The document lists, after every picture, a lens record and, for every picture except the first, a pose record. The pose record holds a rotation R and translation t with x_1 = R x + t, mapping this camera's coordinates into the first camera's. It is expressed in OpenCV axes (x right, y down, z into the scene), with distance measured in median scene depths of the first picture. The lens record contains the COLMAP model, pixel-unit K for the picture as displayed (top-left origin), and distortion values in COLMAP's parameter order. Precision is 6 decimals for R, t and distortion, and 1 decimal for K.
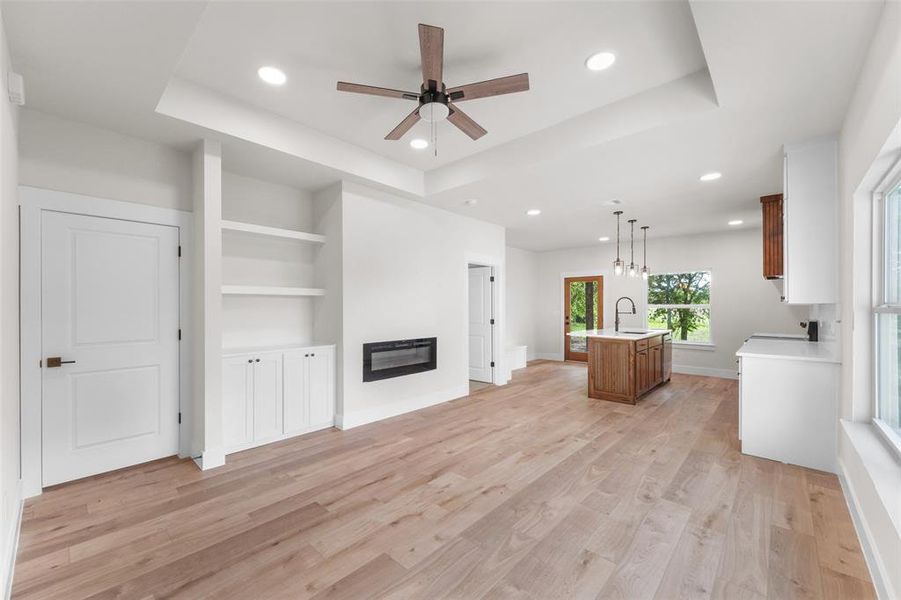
lens RADIAL K [[364.0, 0, 448.6], [0, 364.0, 303.6], [0, 0, 1]] dist [0.000407, 0.000090]
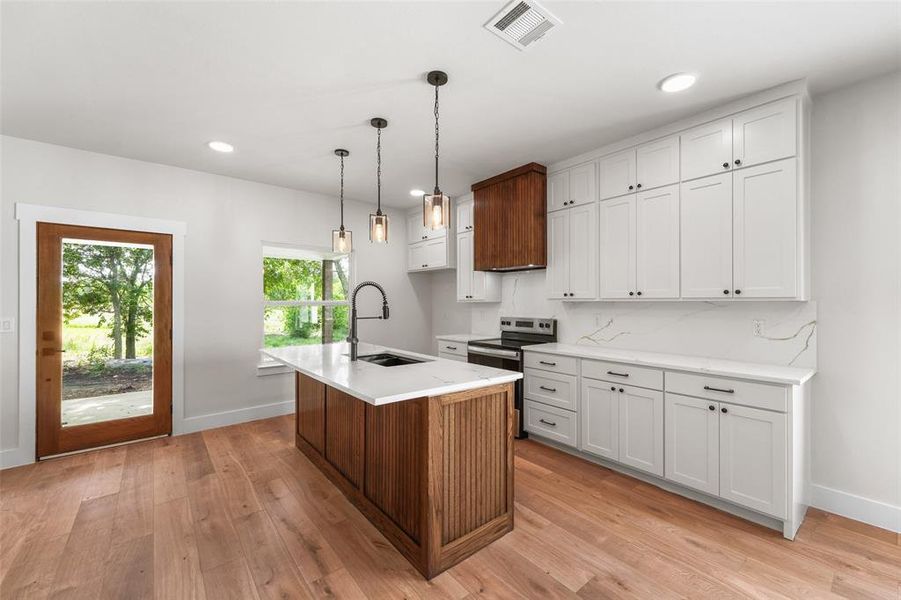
lens RADIAL K [[365.1, 0, 448.7], [0, 365.1, 303.3], [0, 0, 1]] dist [0.001448, 0.000042]
pose [[0.153253, 0.000138, 0.988187, 0.091366], [-0.012209, 0.999924, 0.001754, 0.009565], [-0.988112, -0.012333, 0.153243, 1.438590]]
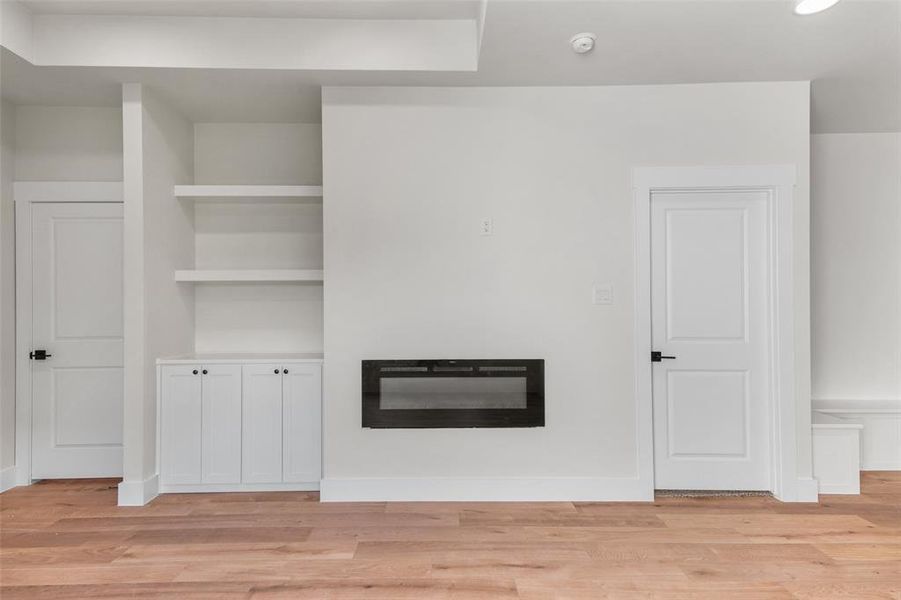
lens RADIAL K [[517.0, 0, 441.0], [0, 517.0, 299.6], [0, 0, 1]] dist [0.035298, -0.000723]
pose [[0.672148, -0.008157, -0.740372, 0.554869], [0.011806, 0.999930, -0.000299, 0.019229], [0.740323, -0.008540, 0.672197, 0.656248]]
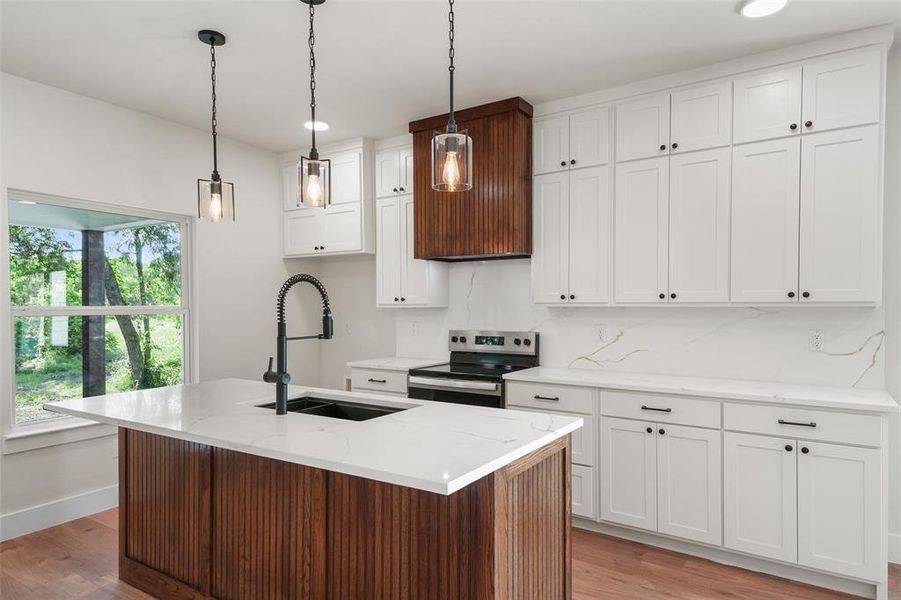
lens RADIAL K [[548.1, 0, 450.4], [0, 548.1, 315.6], [0, 0, 1]] dist [0.047137, -0.016344]
pose [[-0.156787, -0.016181, 0.987500, 0.140686], [-0.009015, 0.999848, 0.014952, 0.005212], [-0.987591, -0.006558, -0.156909, 1.653503]]
